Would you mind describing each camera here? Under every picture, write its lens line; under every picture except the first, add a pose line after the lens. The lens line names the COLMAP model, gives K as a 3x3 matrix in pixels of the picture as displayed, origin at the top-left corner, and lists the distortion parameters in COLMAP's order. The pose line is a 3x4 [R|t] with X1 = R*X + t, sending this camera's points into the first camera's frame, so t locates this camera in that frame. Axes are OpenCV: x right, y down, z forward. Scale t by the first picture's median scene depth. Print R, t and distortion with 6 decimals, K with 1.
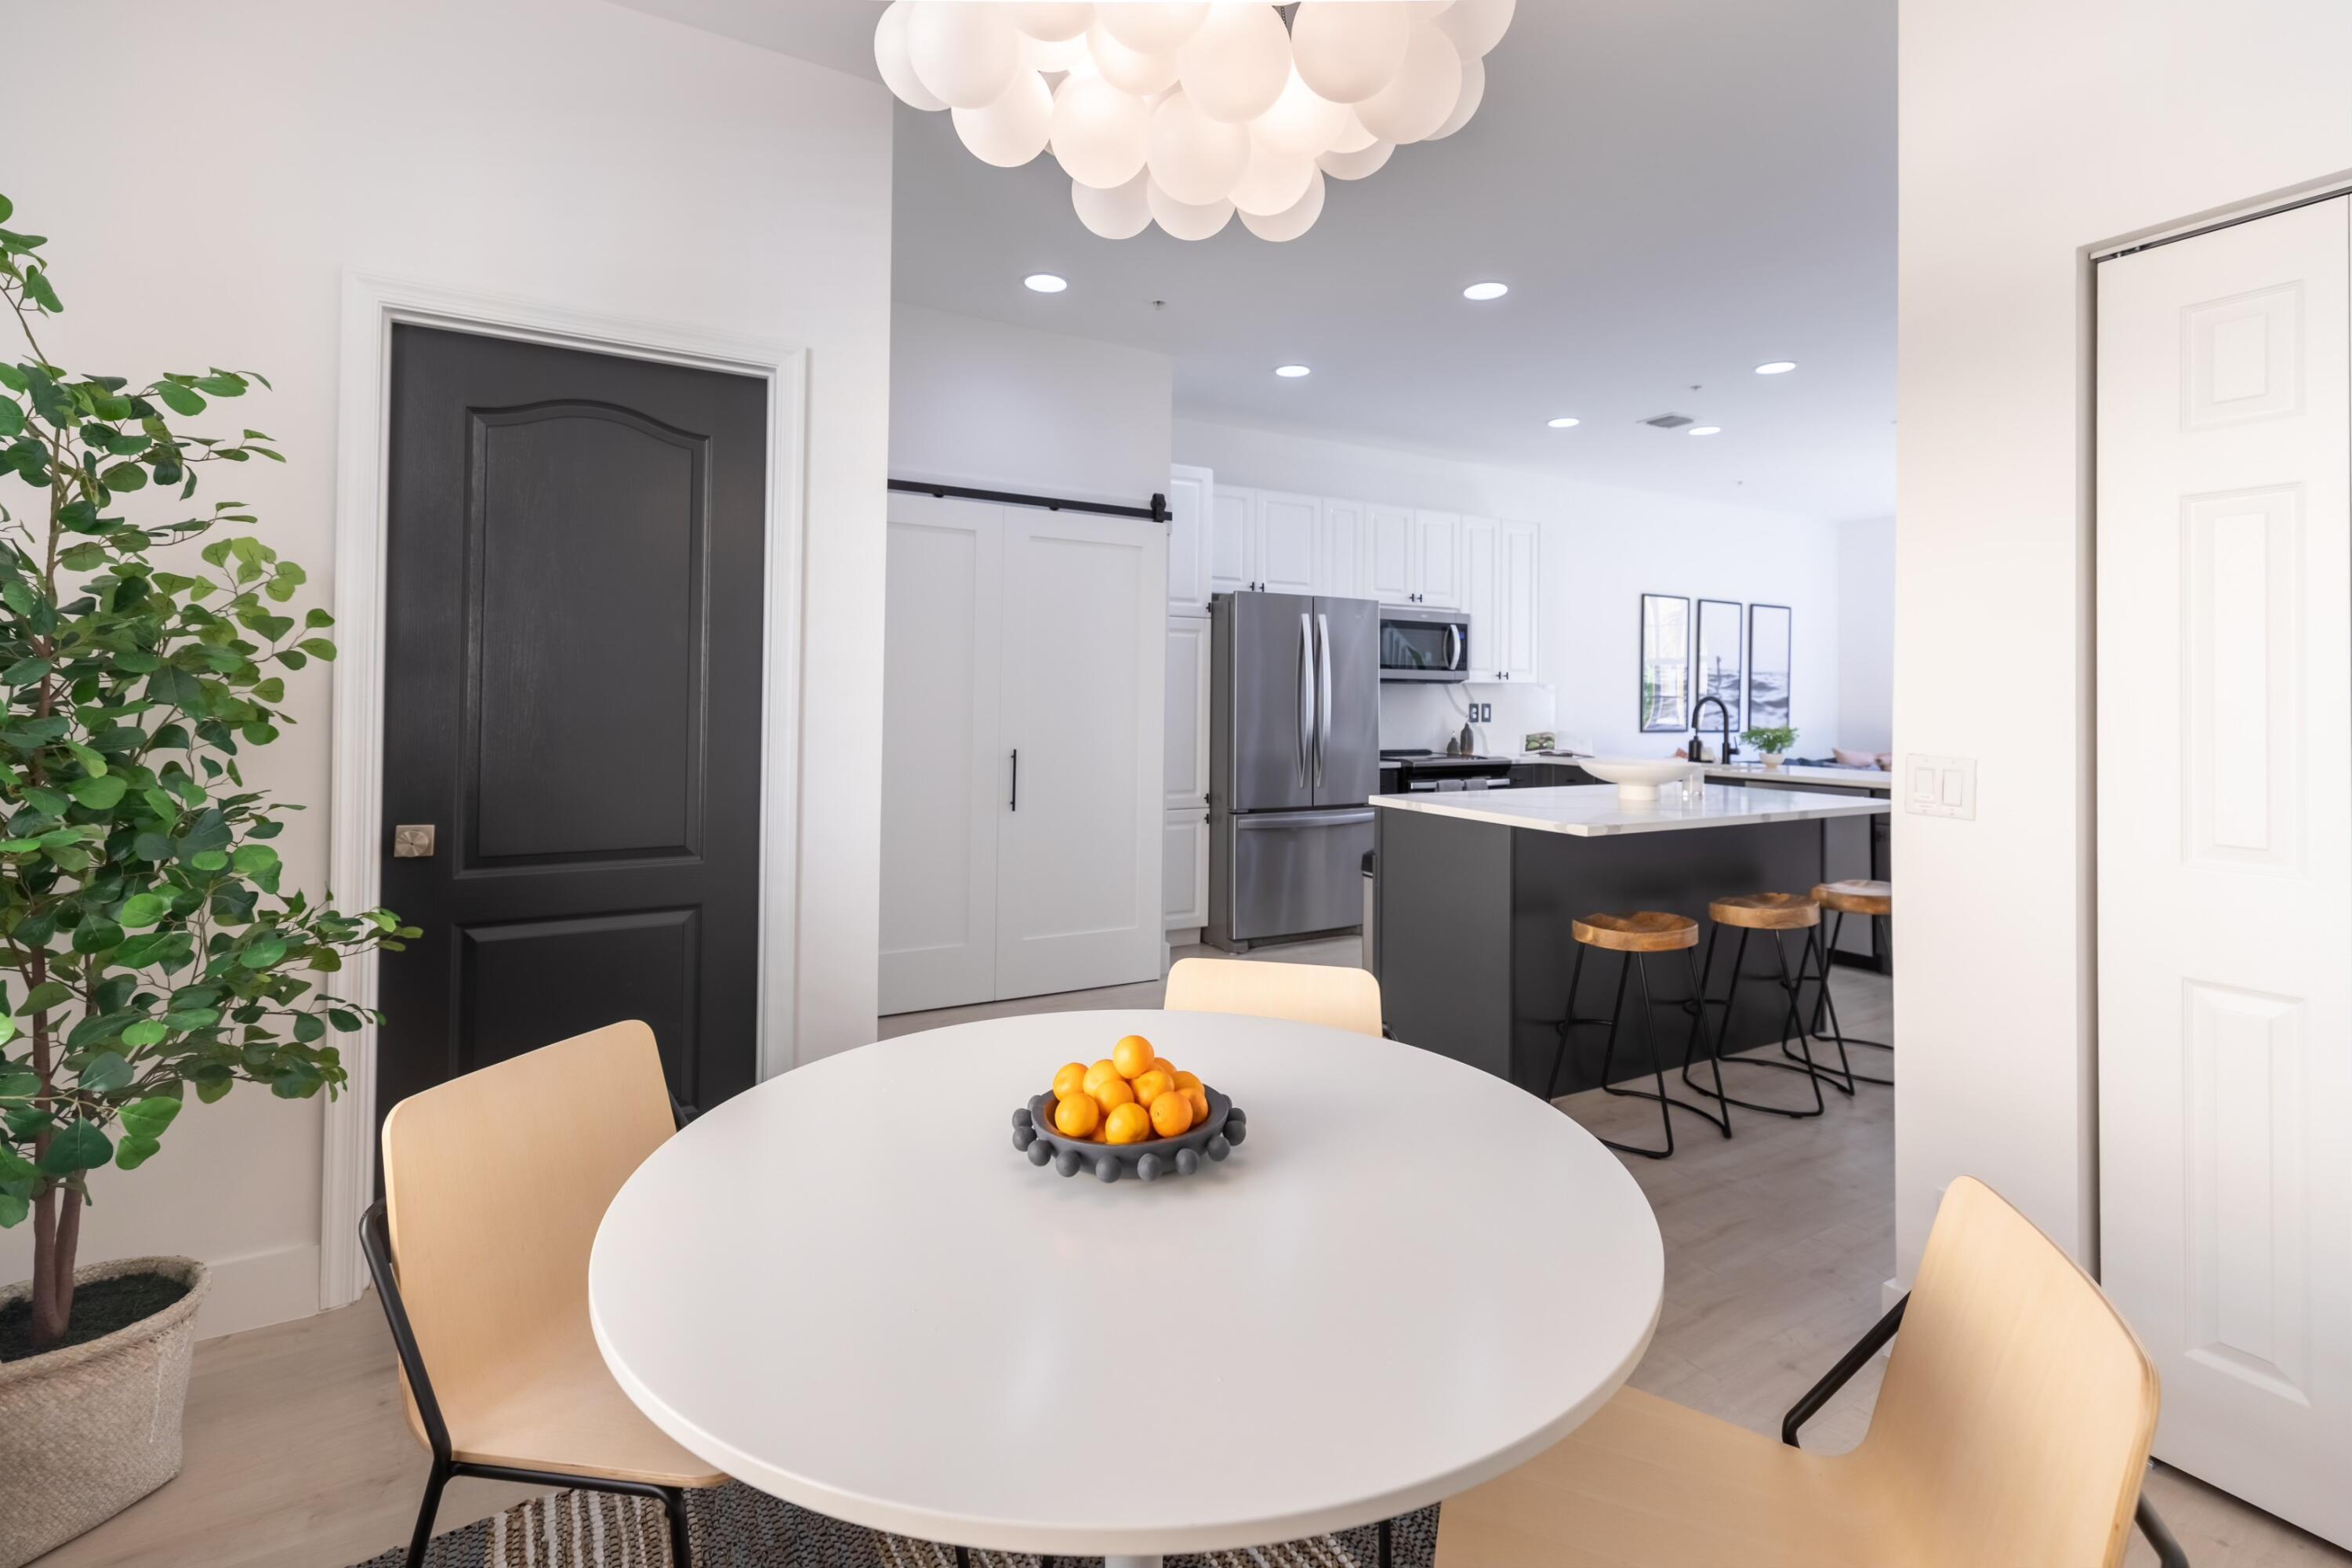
lens RADIAL K [[1042.1, 0, 1171.2], [0, 1042.1, 680.4], [0, 0, 1]] dist [0.001826, 0.000020]
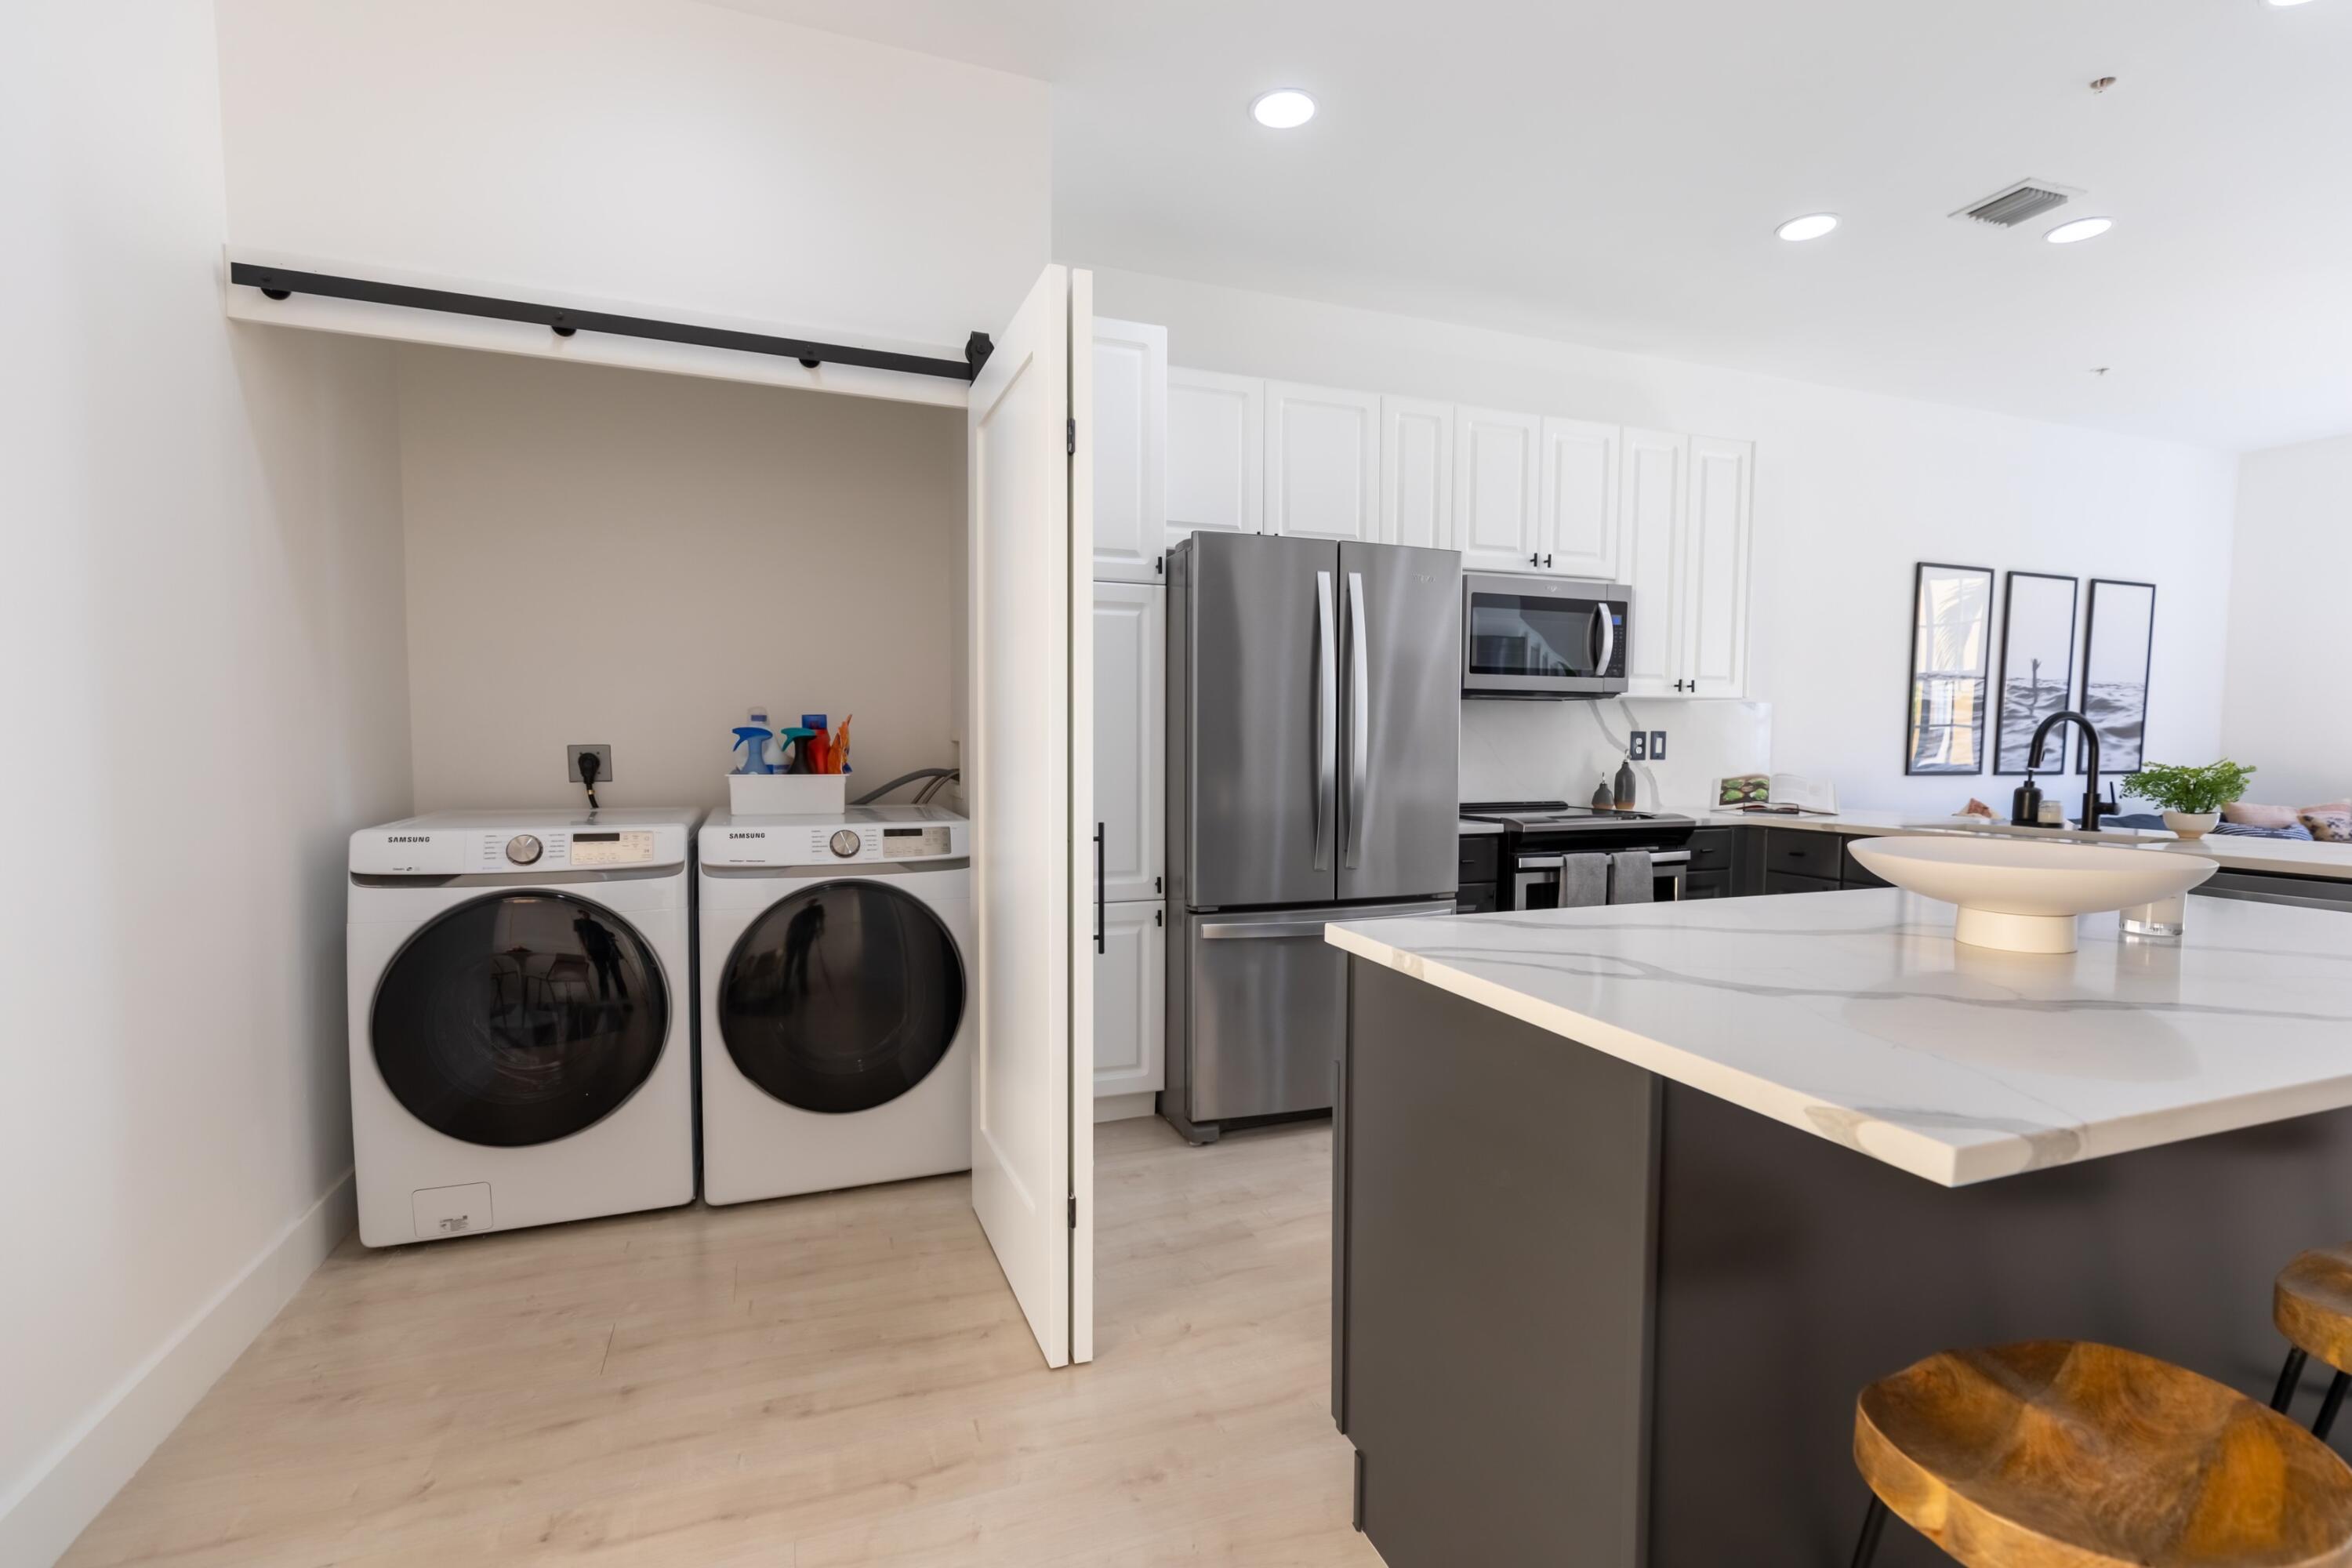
lens RADIAL K [[1073.8, 0, 1182.3], [0, 1073.8, 799.6], [0, 0, 1]] dist [0.005011, -0.001127]
pose [[0.990367, 0.002424, -0.138444, 0.110669], [0.007672, 0.997350, 0.072349, 0.015480], [0.138253, -0.072714, 0.987724, 0.321434]]
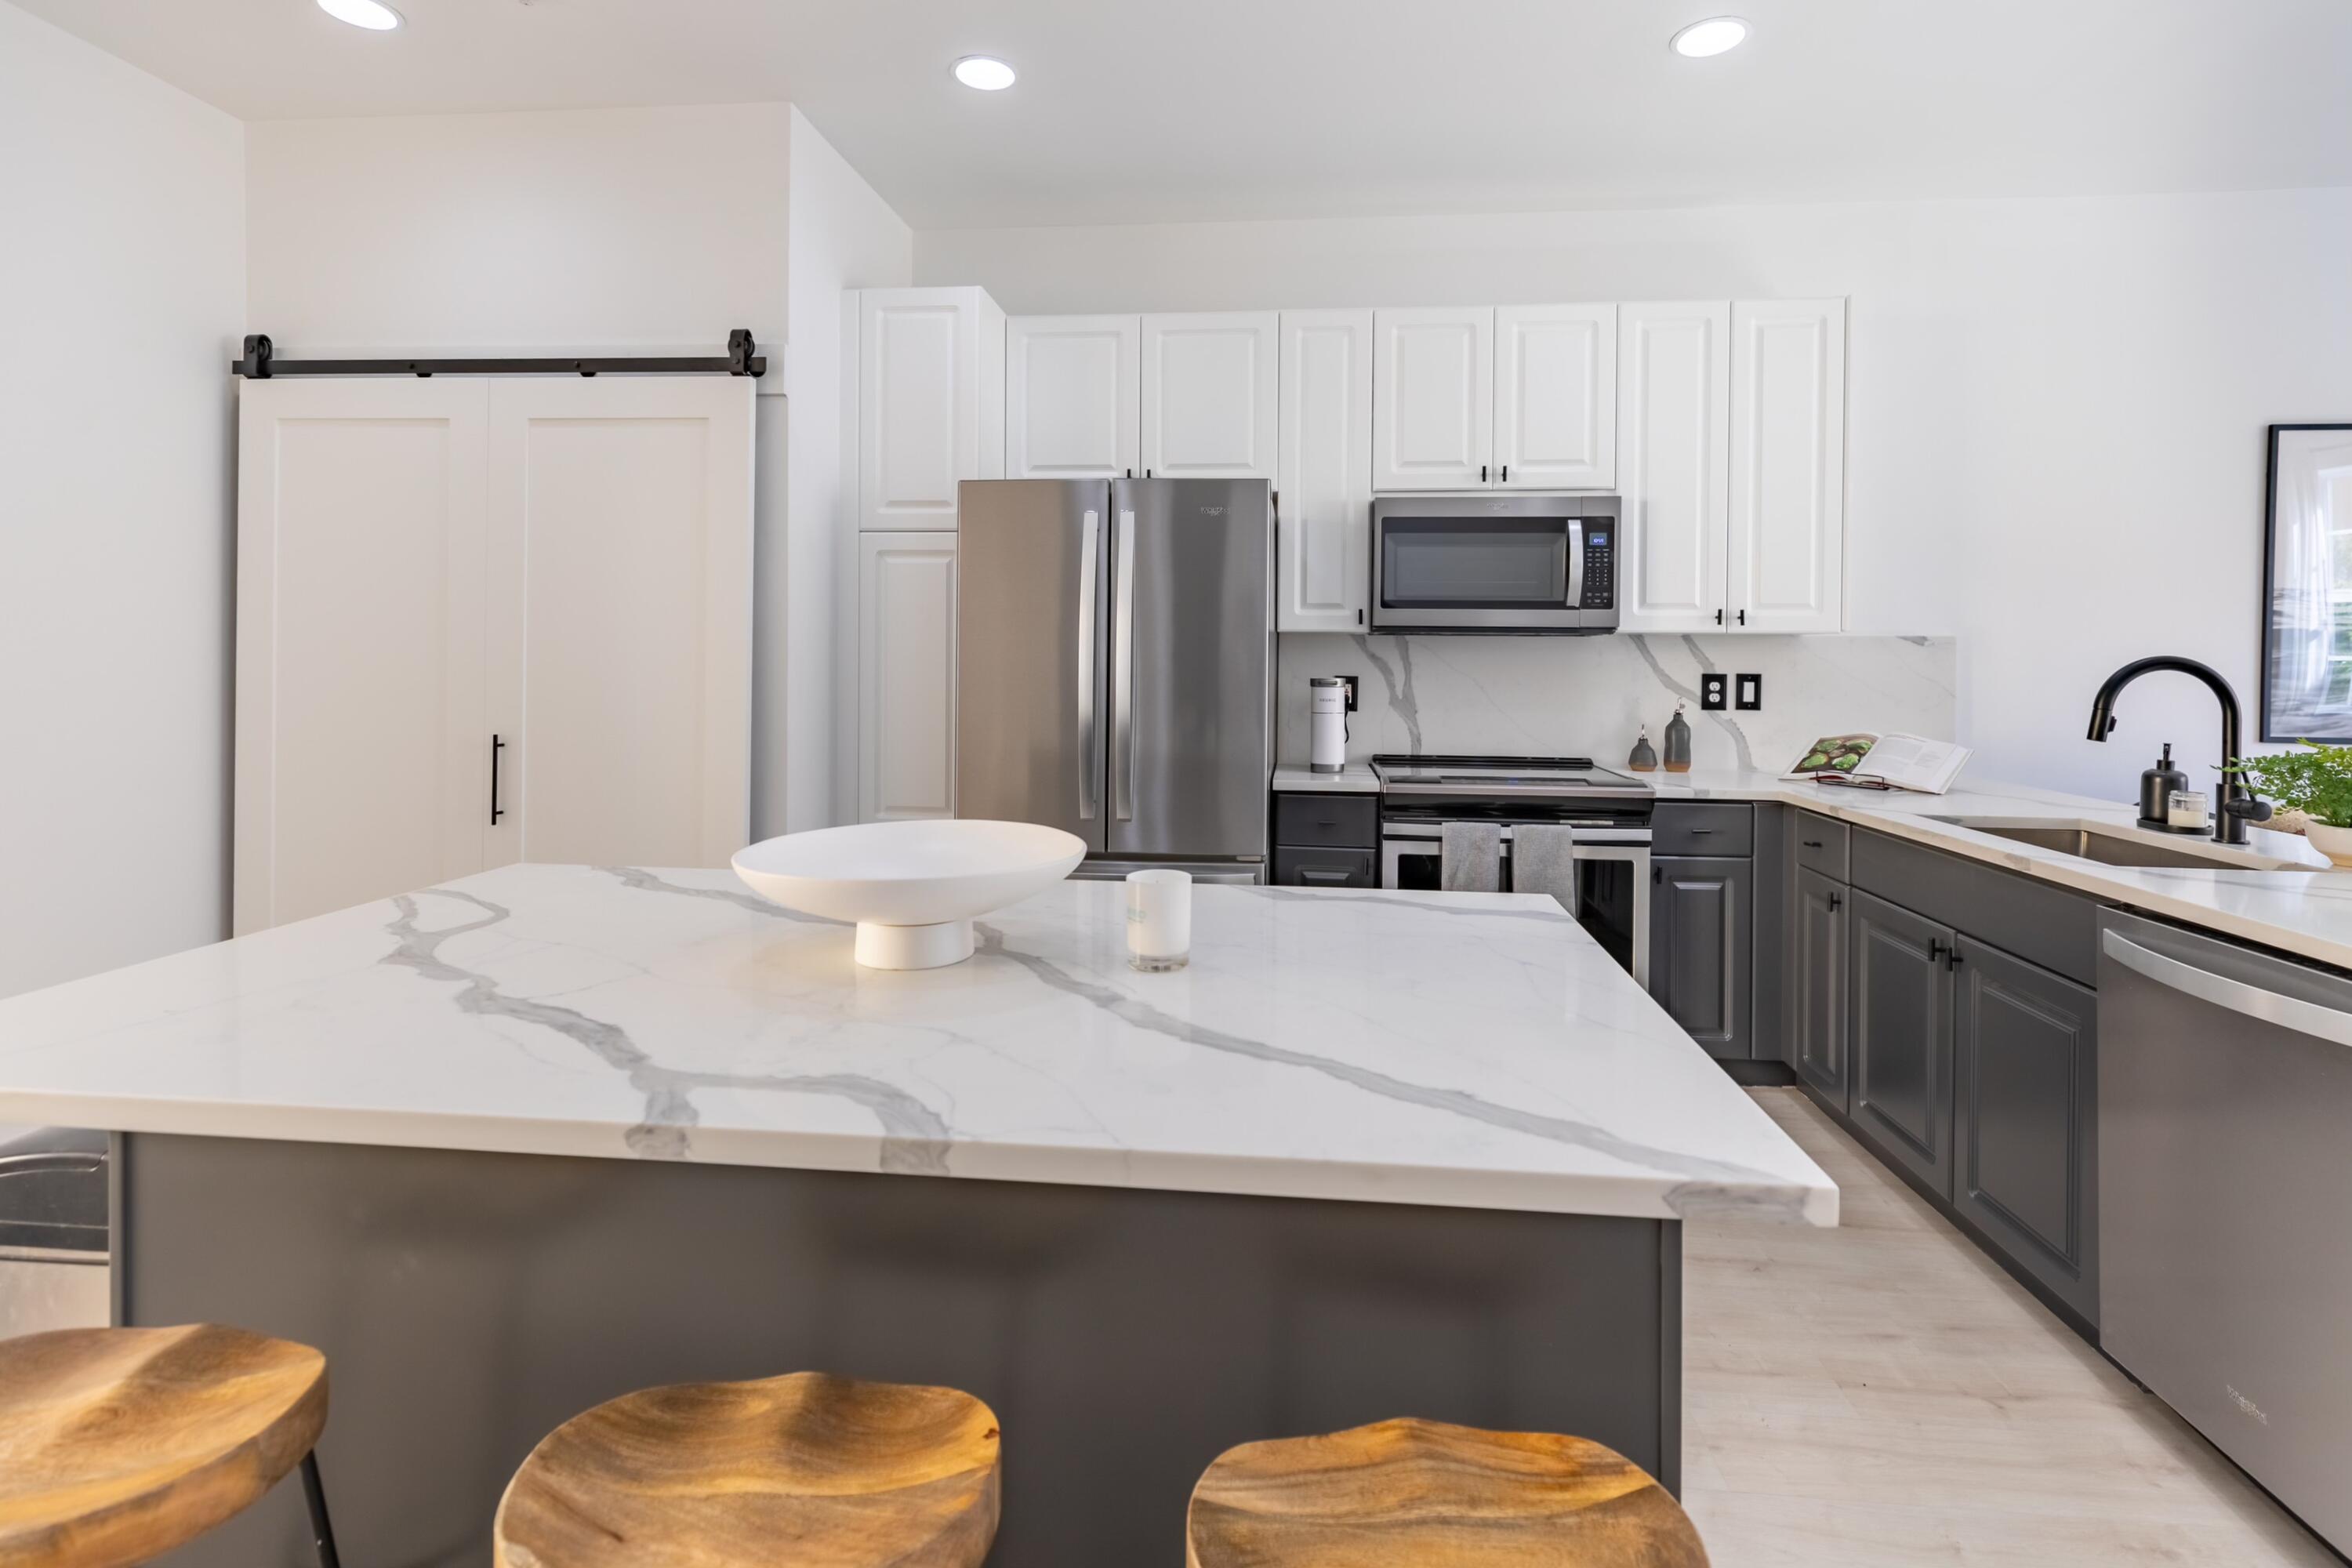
lens RADIAL K [[1080.8, 0, 1179.6], [0, 1080.8, 660.9], [0, 0, 1]] dist [0.000148, -0.000213]
pose [[0.823518, -0.001497, -0.567289, 0.412688], [0.007710, 0.999934, 0.008554, 0.010291], [0.567238, -0.011419, 0.823474, 0.450591]]
